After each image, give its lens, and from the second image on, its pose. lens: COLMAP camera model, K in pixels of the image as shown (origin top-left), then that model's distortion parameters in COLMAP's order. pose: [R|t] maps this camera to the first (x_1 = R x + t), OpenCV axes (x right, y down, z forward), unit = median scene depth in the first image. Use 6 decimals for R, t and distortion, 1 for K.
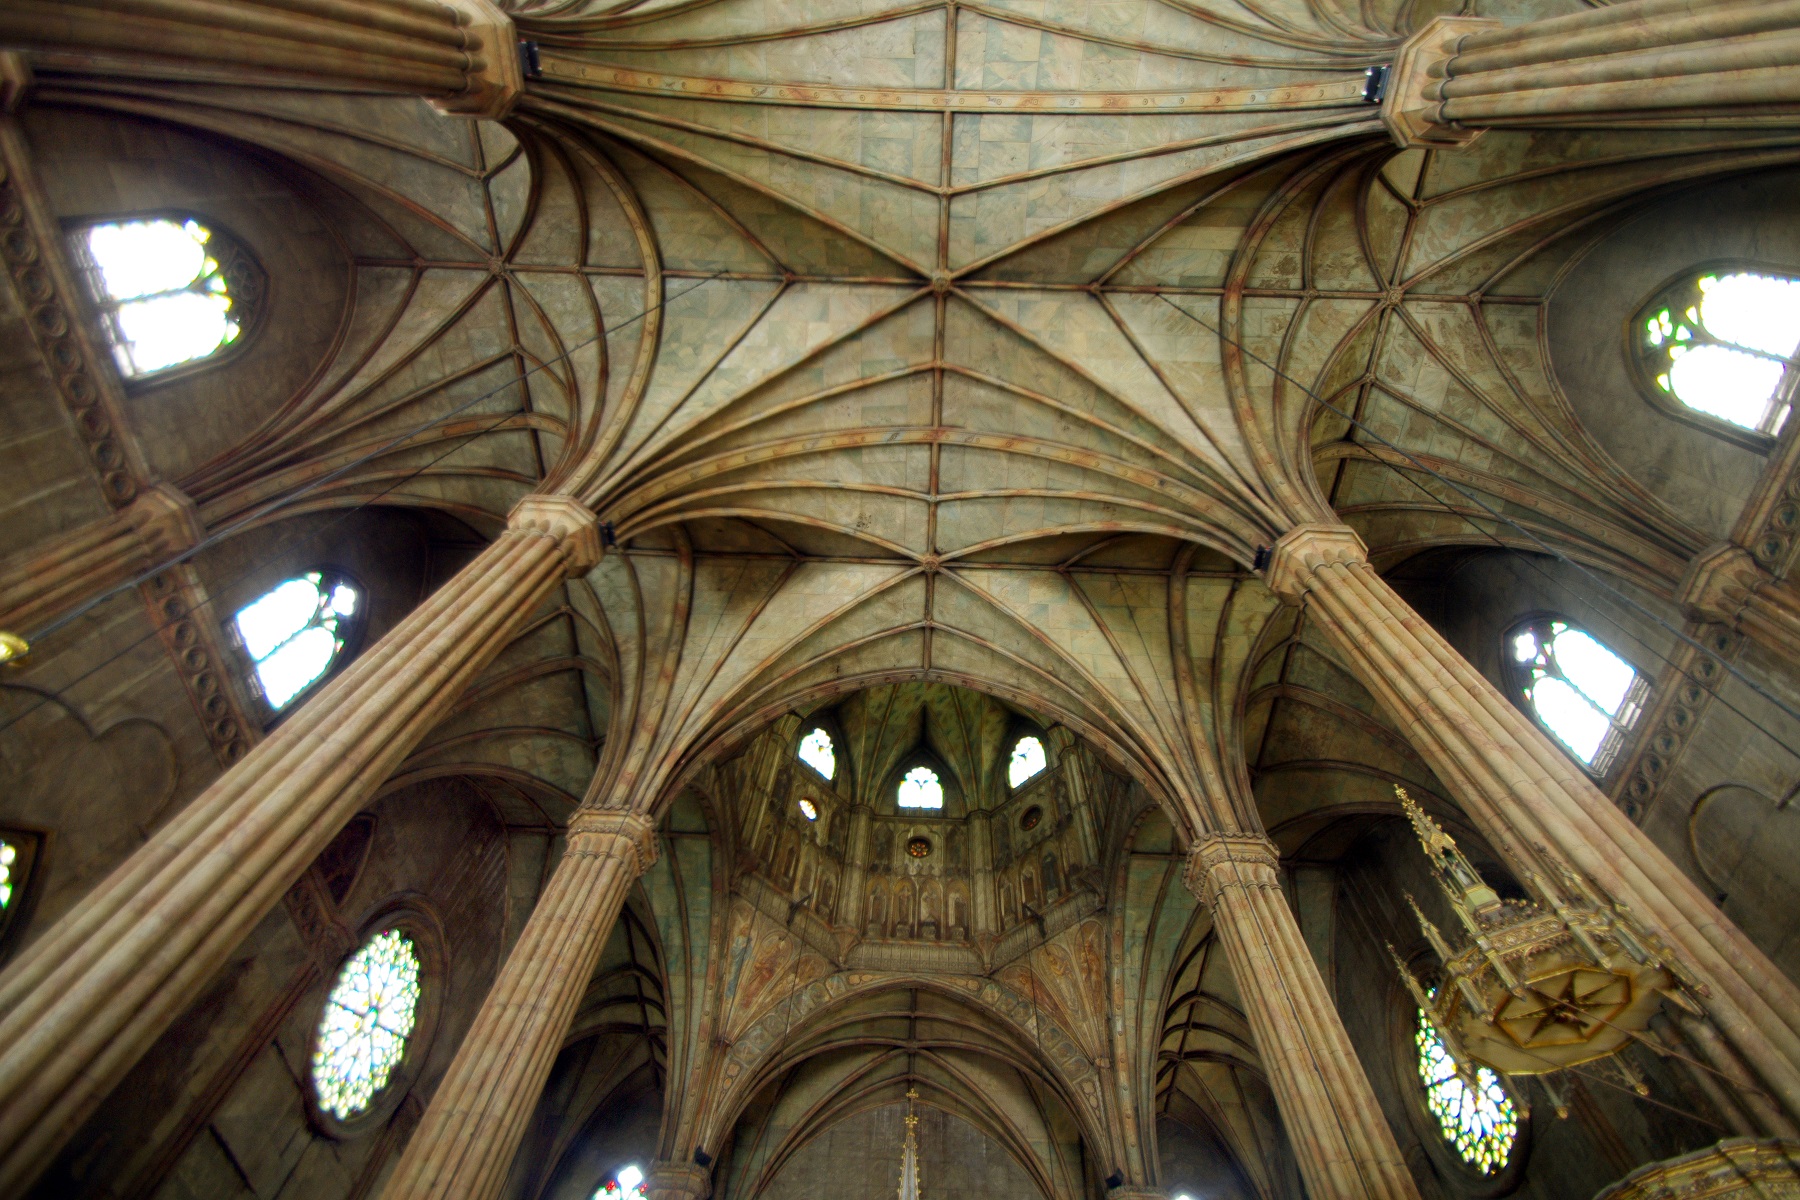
lens RADIAL K [[826.4, 0, 901.2], [0, 826.4, 605.3], [0, 0, 1]] dist [-0.000316, -0.000697]
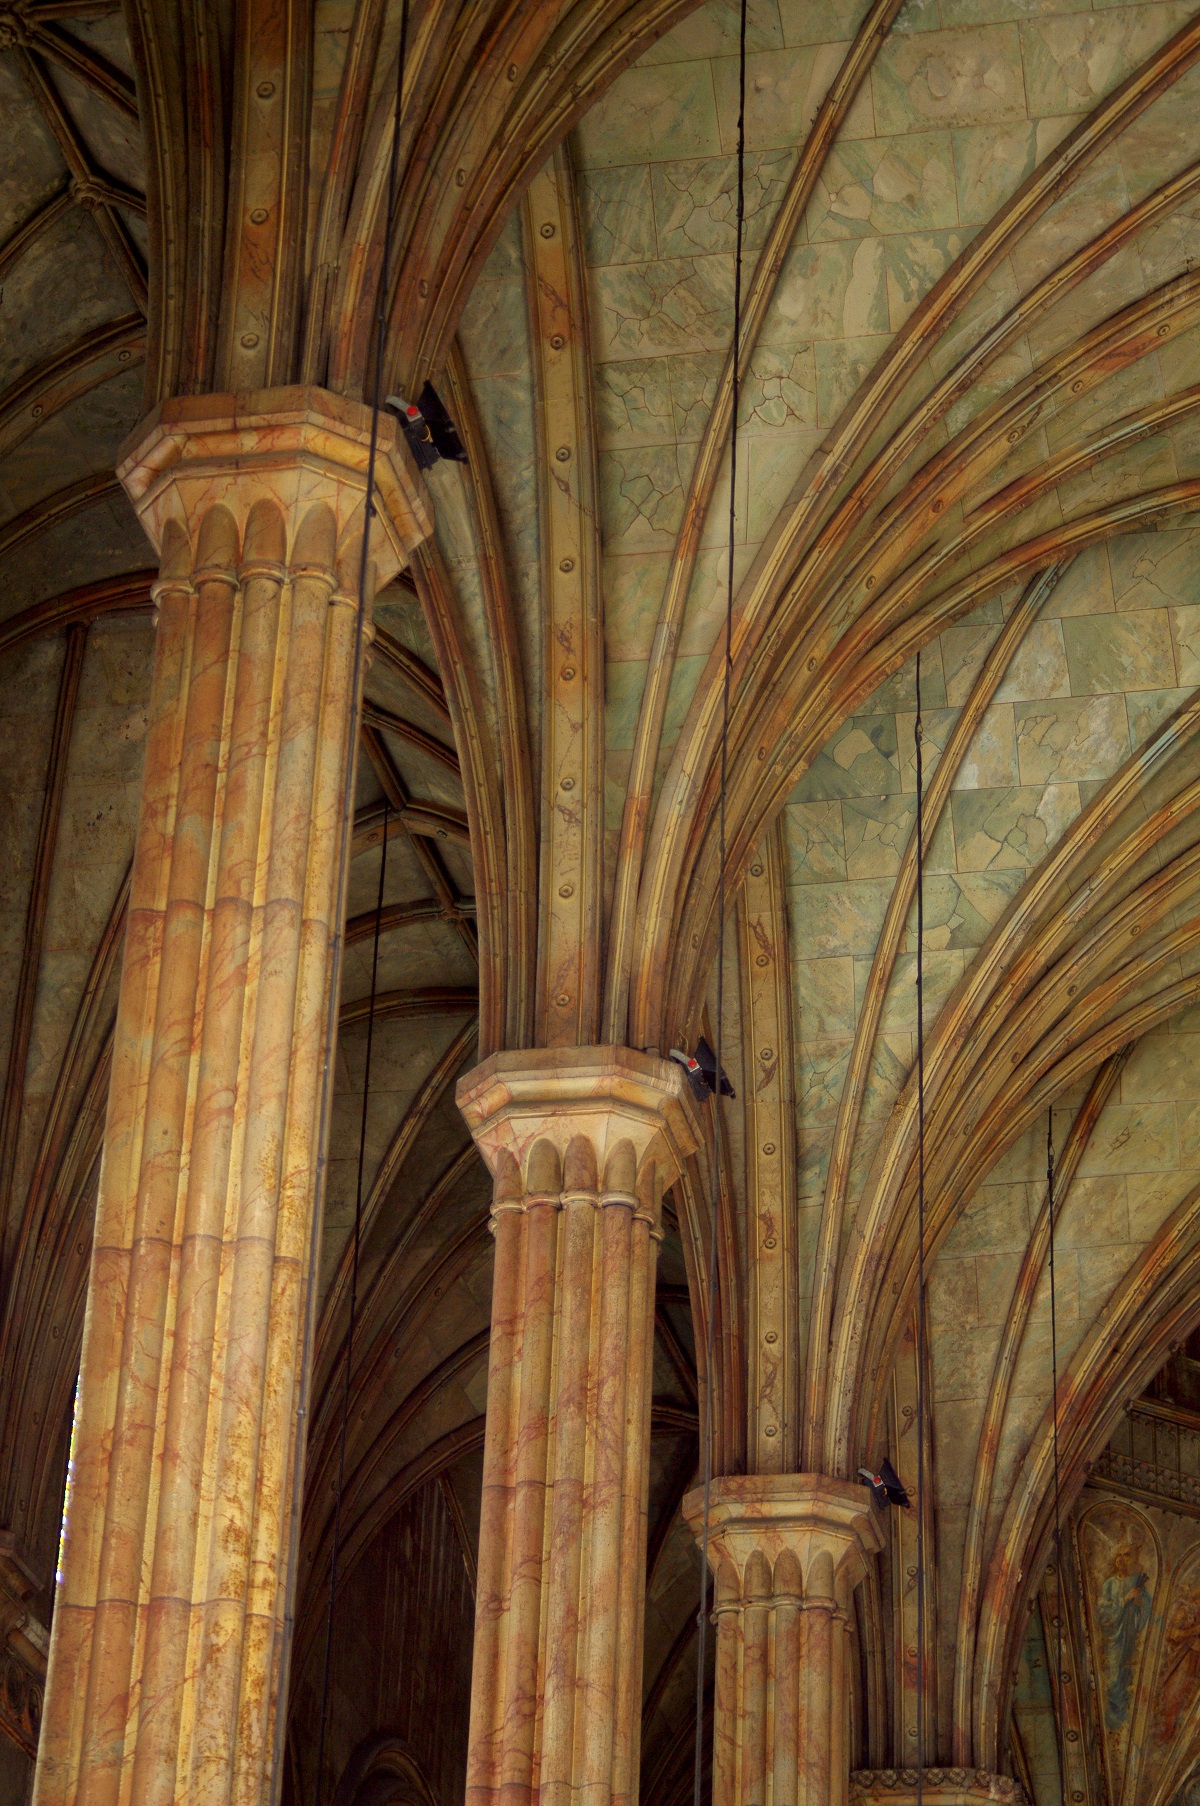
lens RADIAL K [[4584.2, 0, 601.6], [0, 4584.2, 903.1], [0, 0, 1]] dist [-0.052623, 0.000000]
pose [[0.972569, -0.135439, -0.189120, 0.000196], [0.216505, 0.824355, 0.523033, -0.847653], [0.085063, -0.549631, 0.831065, -0.446991]]
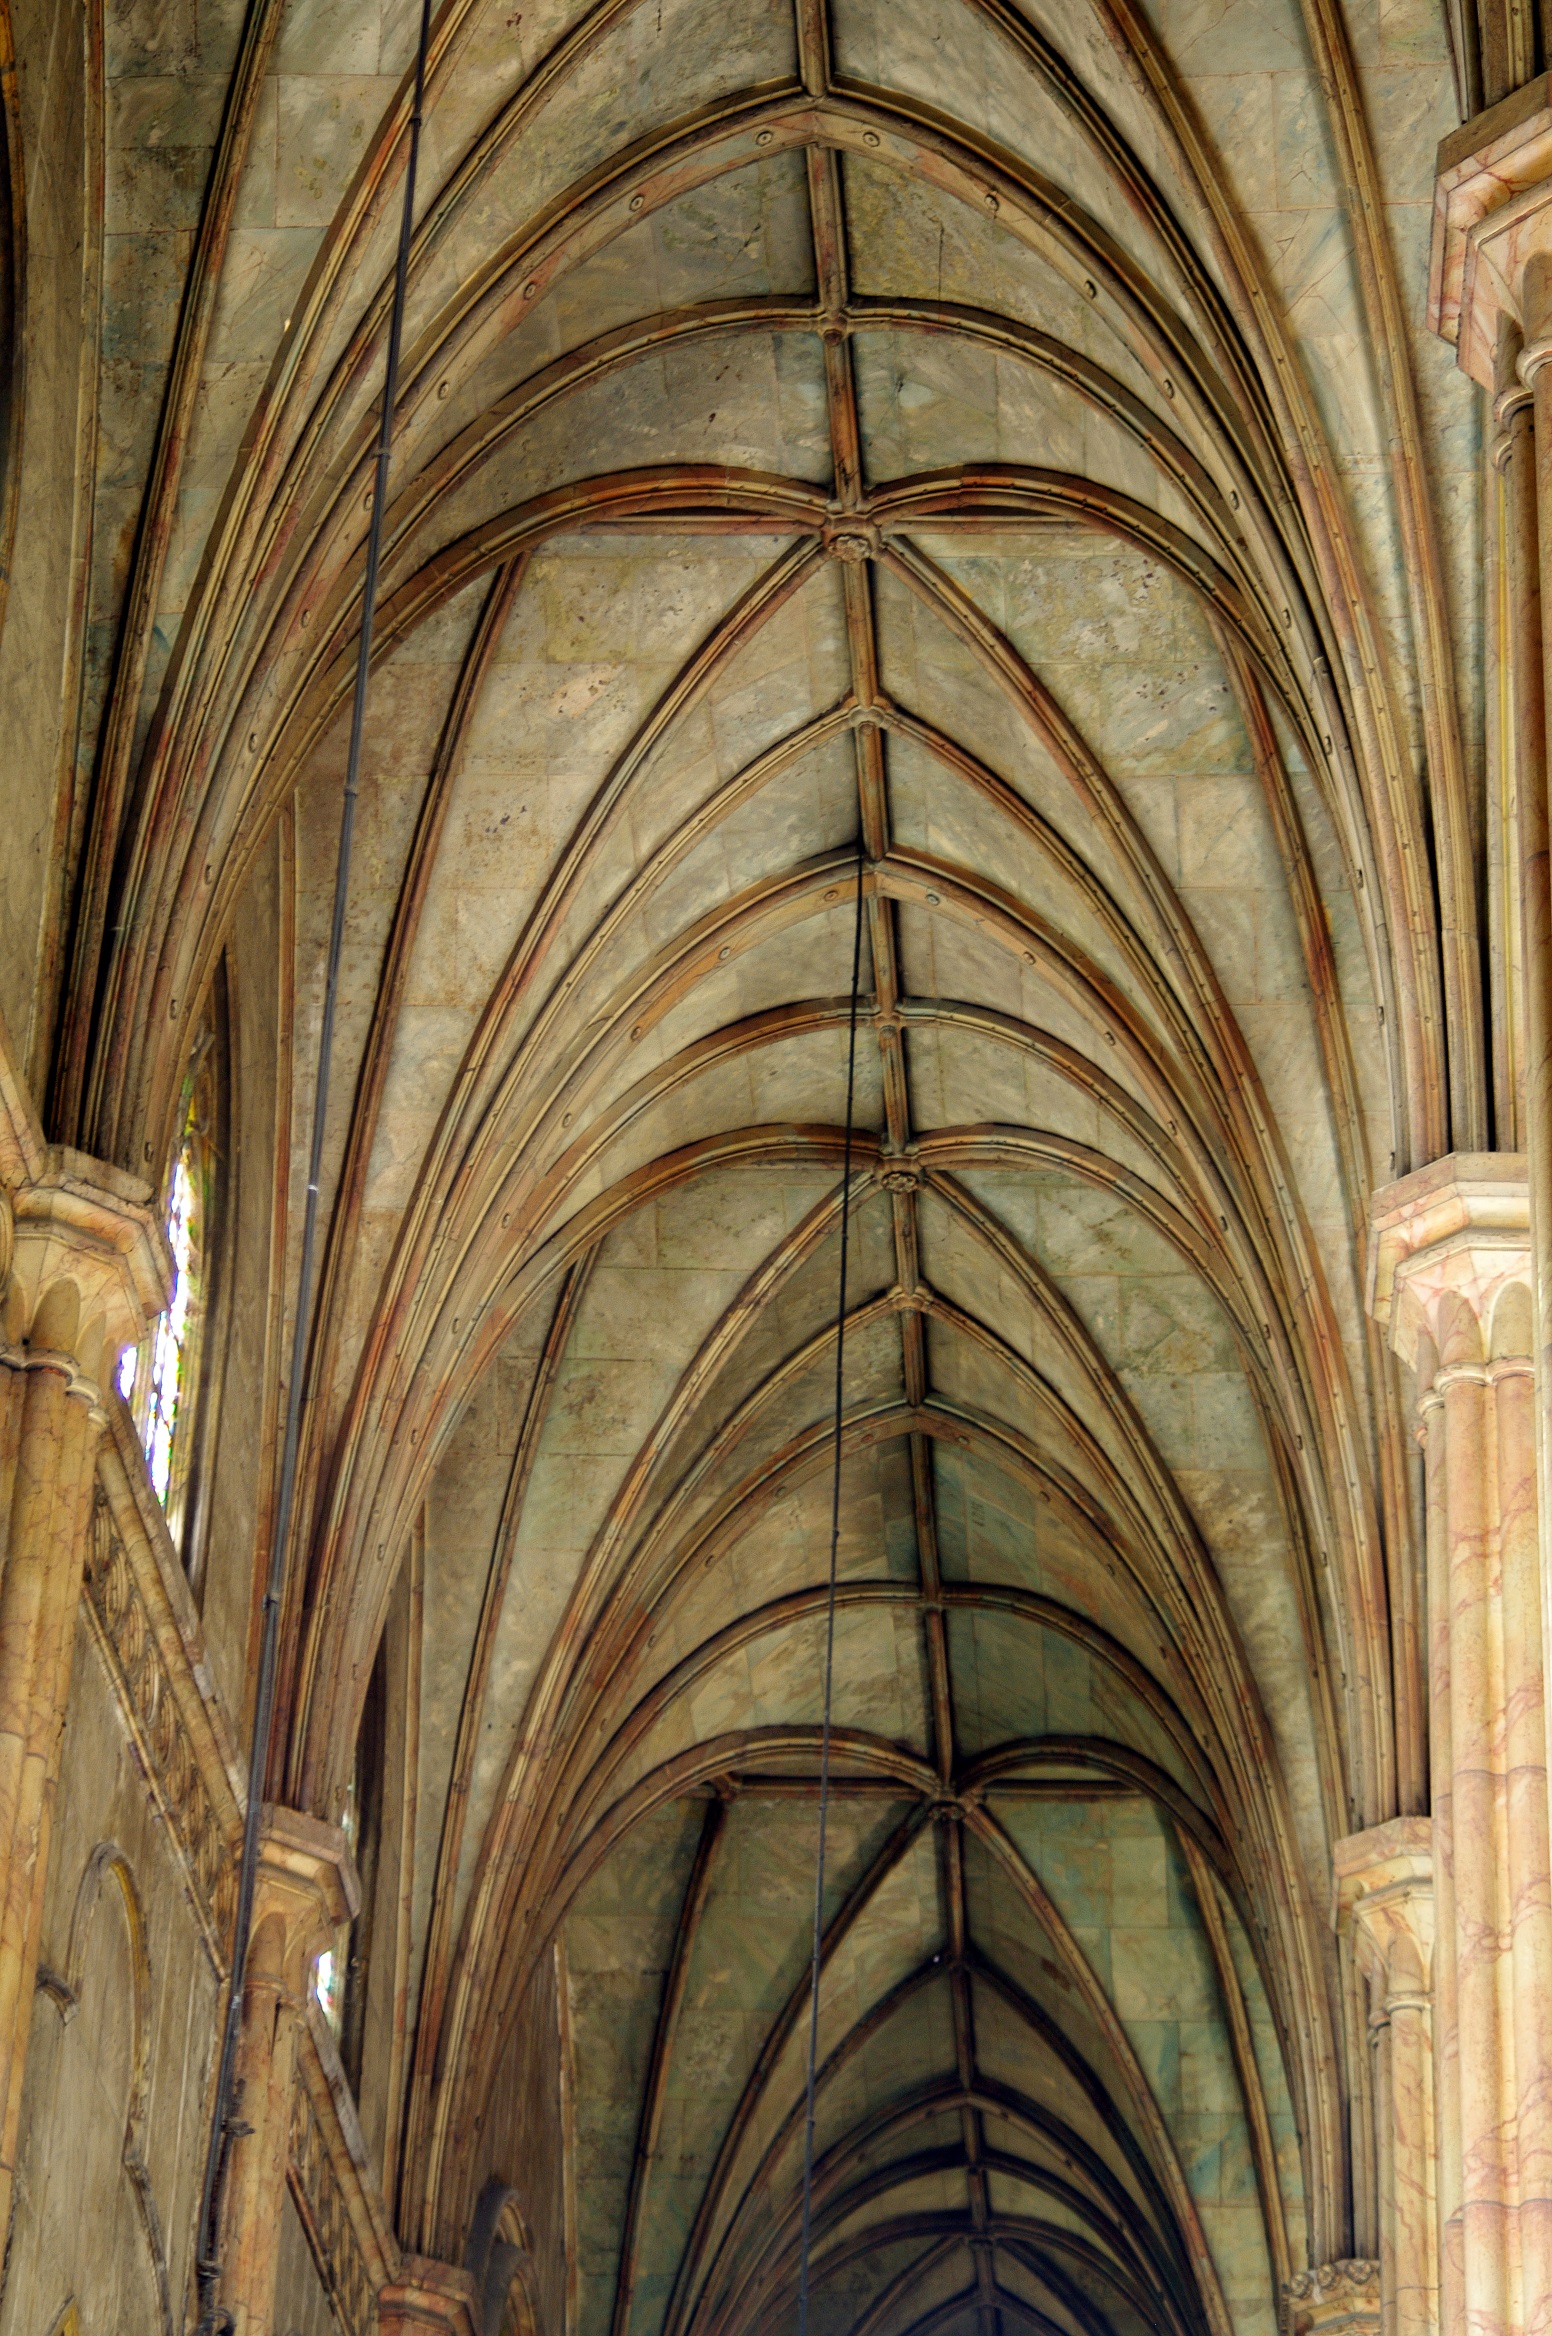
lens RADIAL K [[5929.5, 0, 785.4], [0, 5929.5, 1155.7], [0, 0, 1]] dist [-0.052623, 0.000000]
pose [[0.997976, -0.048756, -0.040824, -0.289661], [0.063034, 0.843218, 0.533864, -0.784389], [0.008395, -0.535357, 0.844584, -0.390682]]
